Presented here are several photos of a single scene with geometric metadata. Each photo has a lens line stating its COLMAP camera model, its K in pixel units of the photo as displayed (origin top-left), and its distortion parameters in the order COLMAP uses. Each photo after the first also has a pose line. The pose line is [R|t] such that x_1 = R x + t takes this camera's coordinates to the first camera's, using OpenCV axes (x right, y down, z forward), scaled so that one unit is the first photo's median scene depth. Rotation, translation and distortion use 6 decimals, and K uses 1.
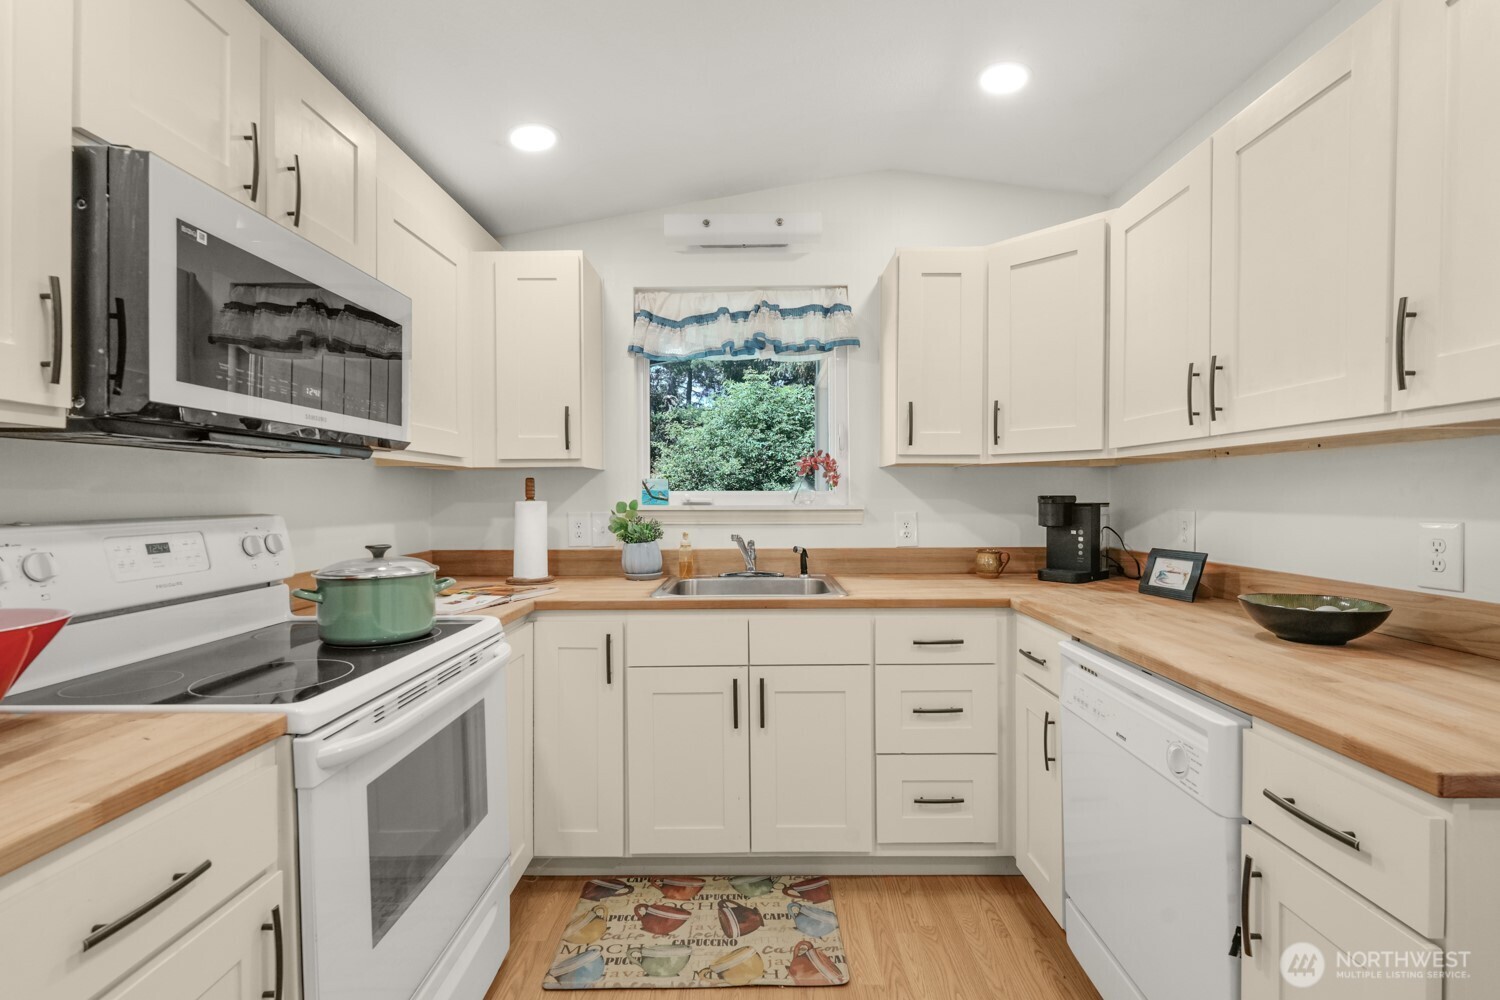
lens RADIAL K [[675.9, 0, 752.8], [0, 675.9, 501.0], [0, 0, 1]] dist [0.003556, 0.000284]
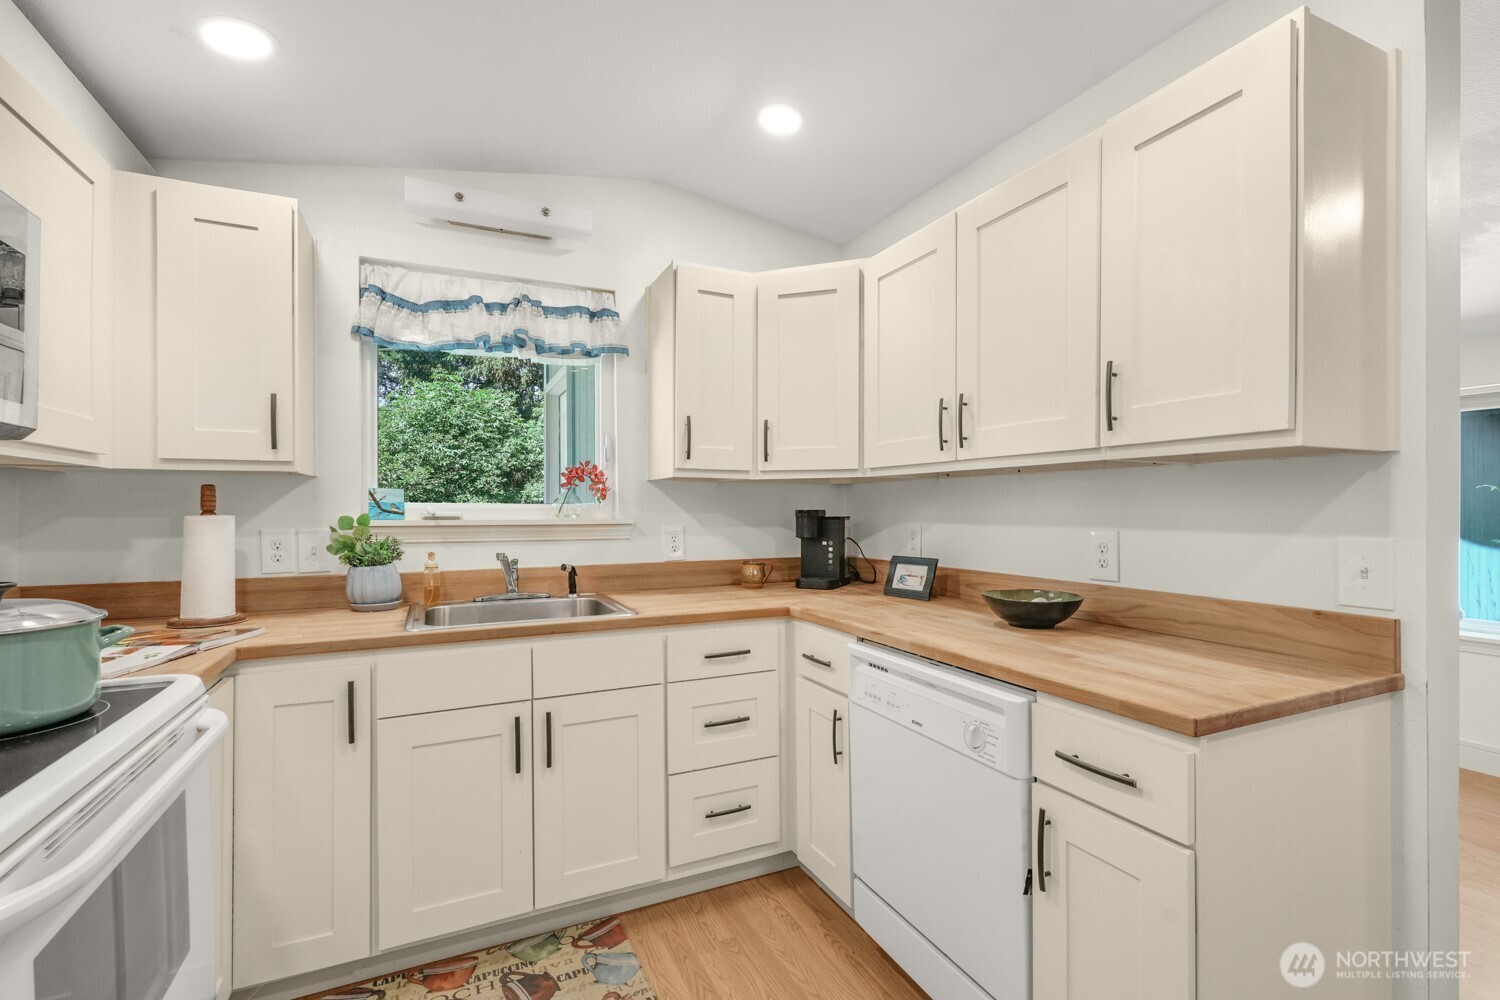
lens RADIAL K [[675.9, 0, 749.9], [0, 675.9, 505.1], [0, 0, 1]] dist [0.003556, 0.000284]
pose [[0.899848, 0.005532, 0.436168, -0.140975], [0.000581, 0.999903, -0.013882, -0.000769], [-0.436202, 0.012745, 0.899758, 0.070347]]
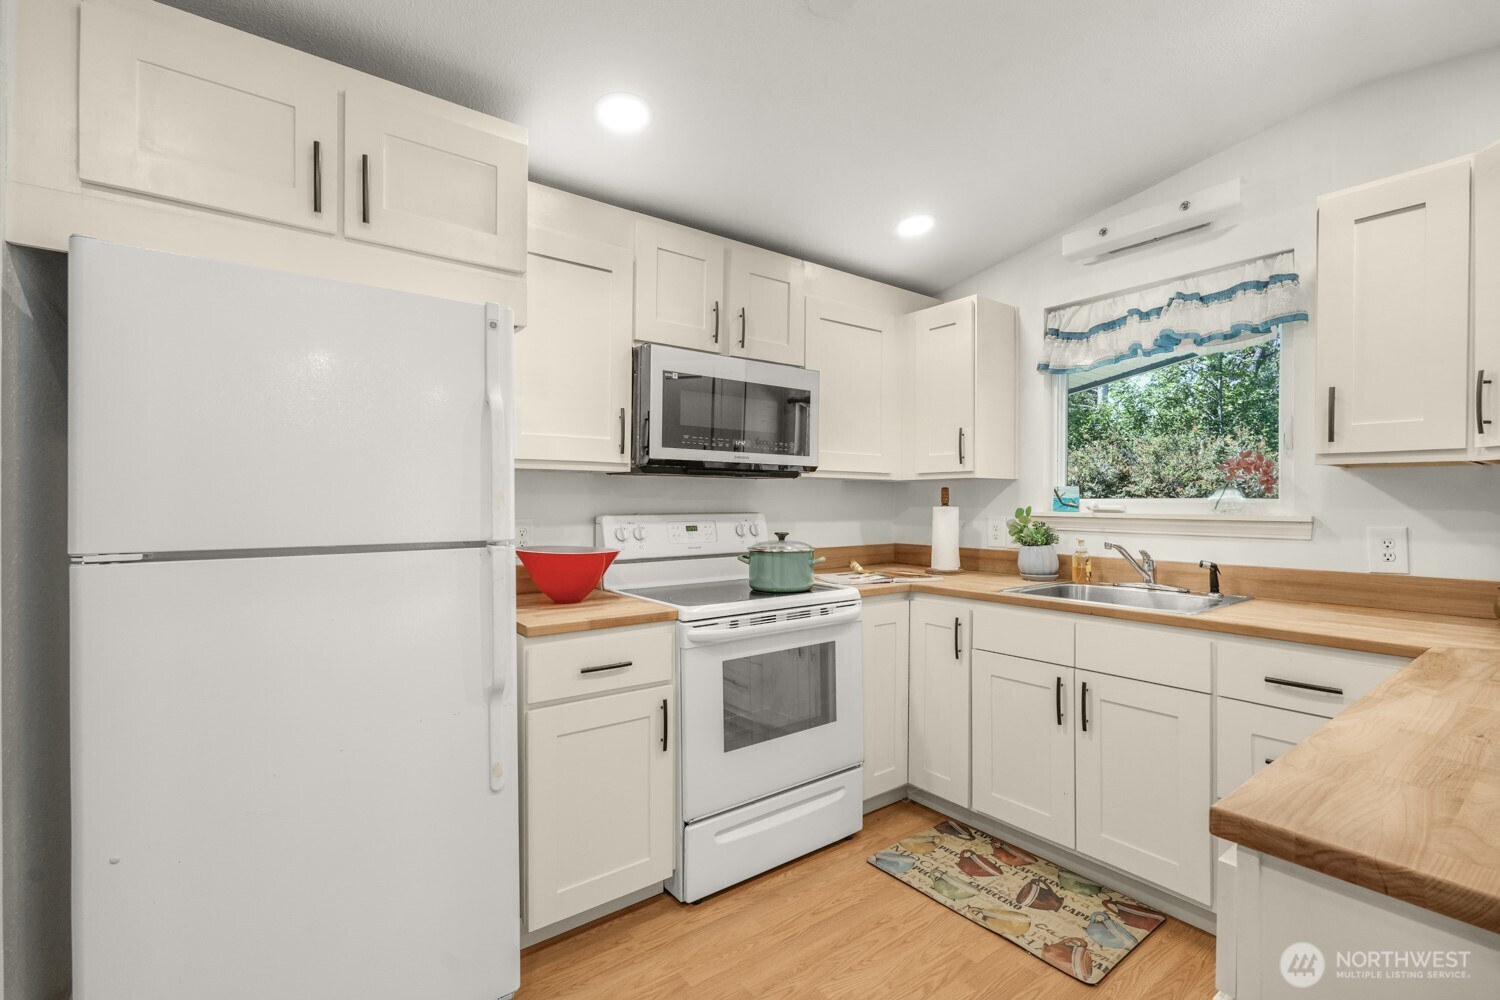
lens RADIAL K [[675.9, 0, 746.4], [0, 675.9, 493.4], [0, 0, 1]] dist [0.003556, 0.000284]
pose [[0.602603, -0.004223, -0.798030, 0.526899], [-0.010352, 0.999860, -0.013108, -0.004894], [0.797974, 0.016160, 0.602475, -0.029282]]
